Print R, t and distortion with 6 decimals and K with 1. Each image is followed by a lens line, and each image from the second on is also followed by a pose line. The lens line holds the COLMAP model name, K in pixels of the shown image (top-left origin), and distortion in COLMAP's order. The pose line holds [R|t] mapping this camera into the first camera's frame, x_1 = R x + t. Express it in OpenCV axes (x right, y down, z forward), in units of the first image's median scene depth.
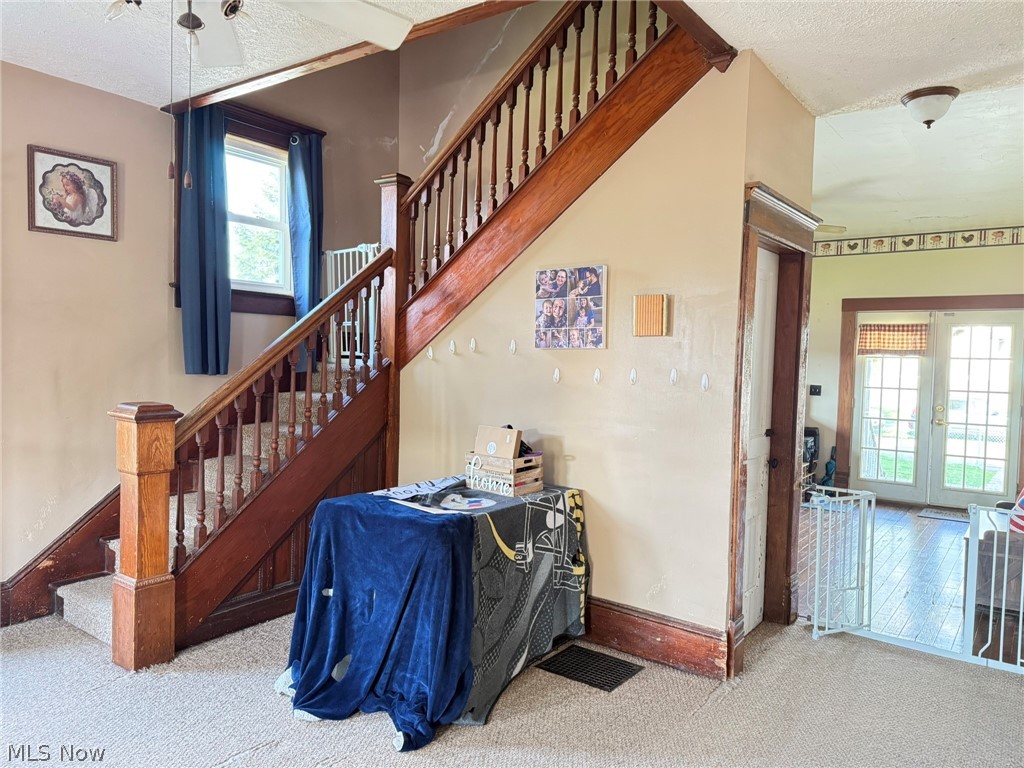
lens RADIAL K [[707.5, 0, 512.1], [0, 707.5, 388.0], [0, 0, 1]] dist [0.115893, -0.158661]
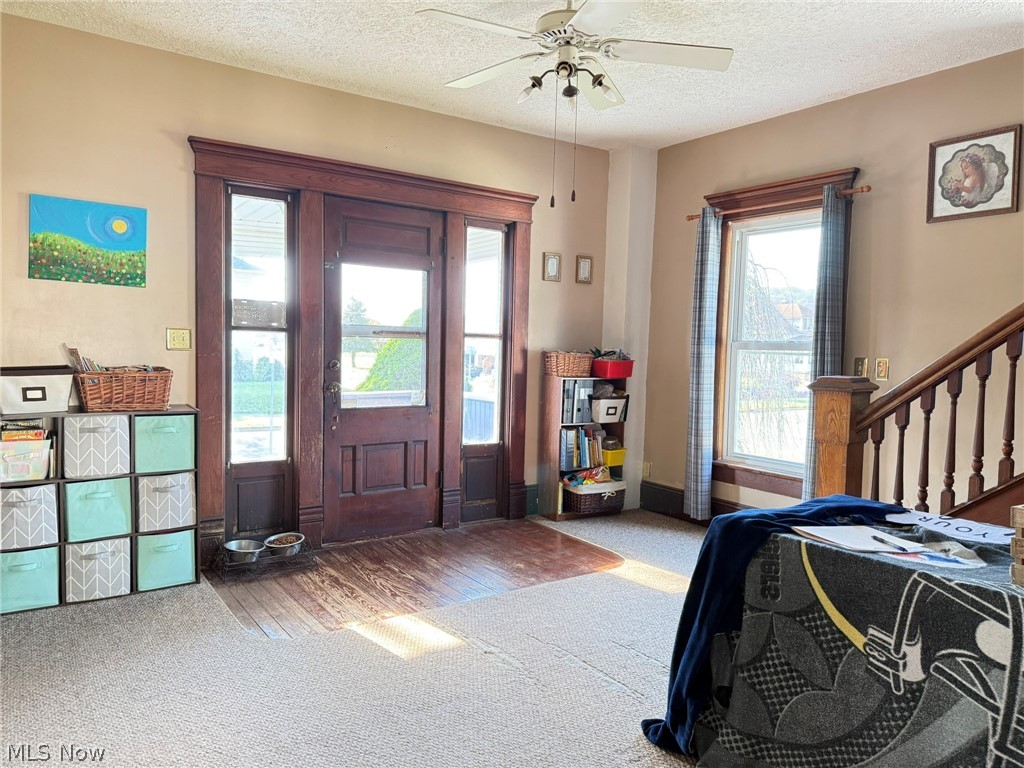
lens RADIAL K [[707.5, 0, 512.1], [0, 707.5, 388.0], [0, 0, 1]] dist [0.115893, -0.158661]
pose [[-0.322160, 0.023619, -0.946391, 0.553119], [-0.072973, 0.996095, 0.049700, 0.018388], [0.943869, 0.085072, -0.319178, 0.774325]]
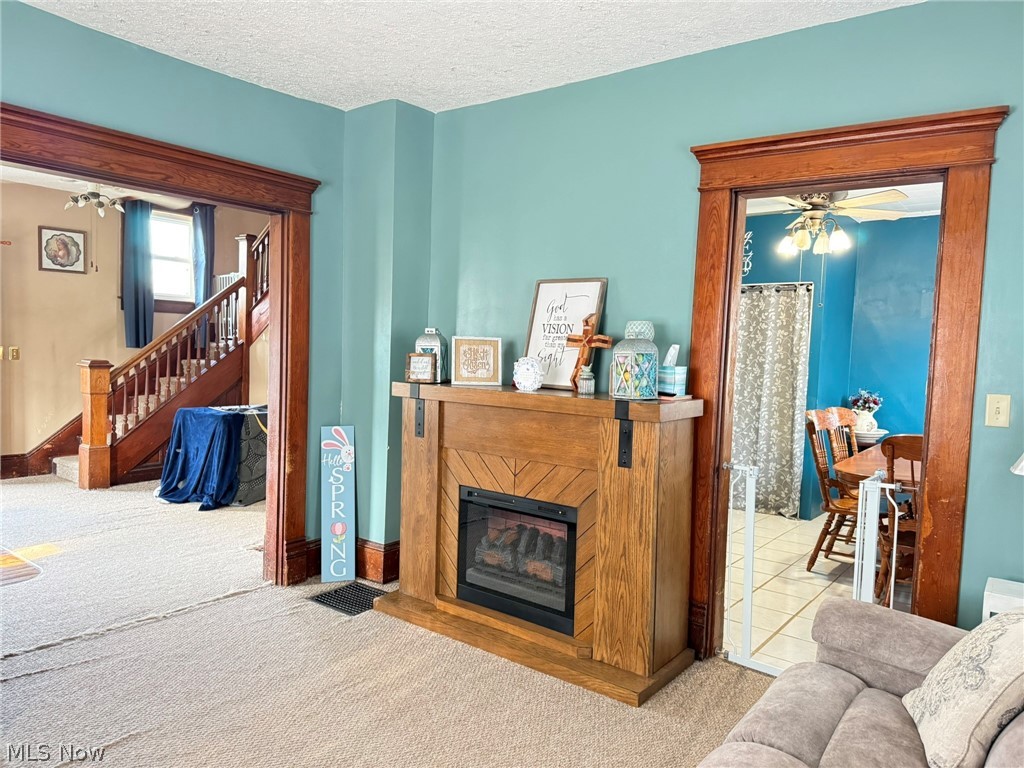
lens RADIAL K [[715.8, 0, 508.7], [0, 715.8, 387.3], [0, 0, 1]] dist [0.086729, -0.125714]
pose [[0.999684, 0.009462, -0.023289, 0.616303], [-0.009178, 0.999883, 0.012270, 0.055183], [0.023403, -0.012052, 0.999653, -0.889521]]
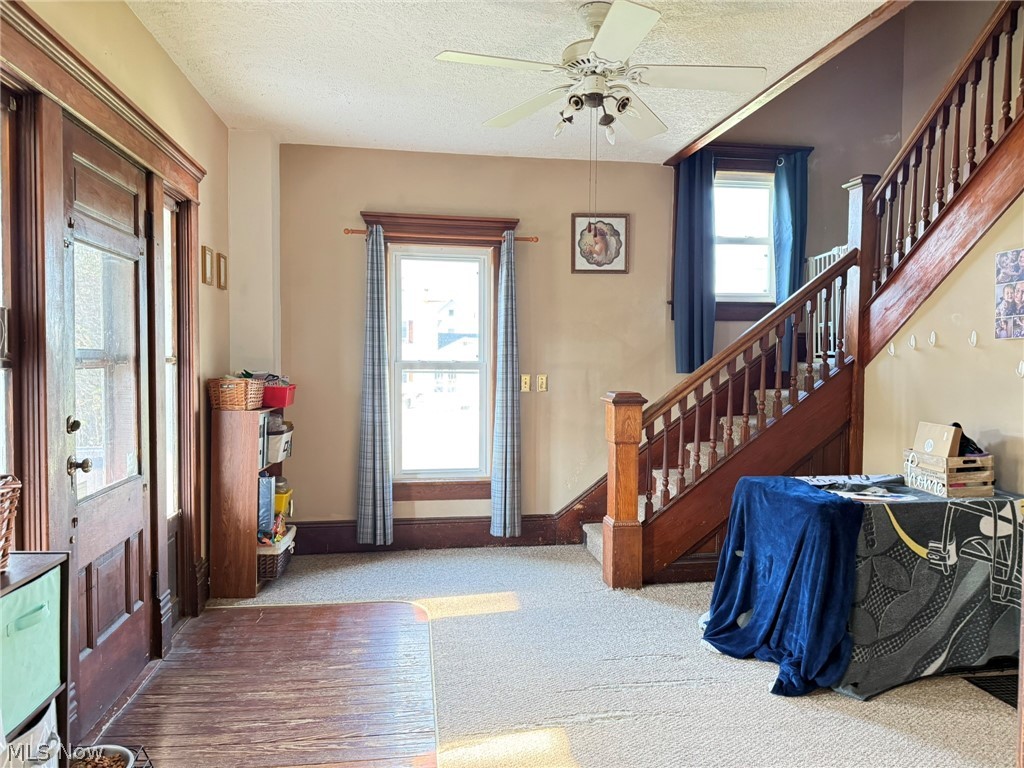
lens RADIAL K [[715.8, 0, 508.7], [0, 715.8, 387.3], [0, 0, 1]] dist [0.086729, -0.125714]
pose [[0.698619, 0.005330, -0.715474, 0.267304], [-0.018520, 0.999772, -0.010636, 0.026805], [0.715254, 0.020681, 0.698559, -0.084671]]
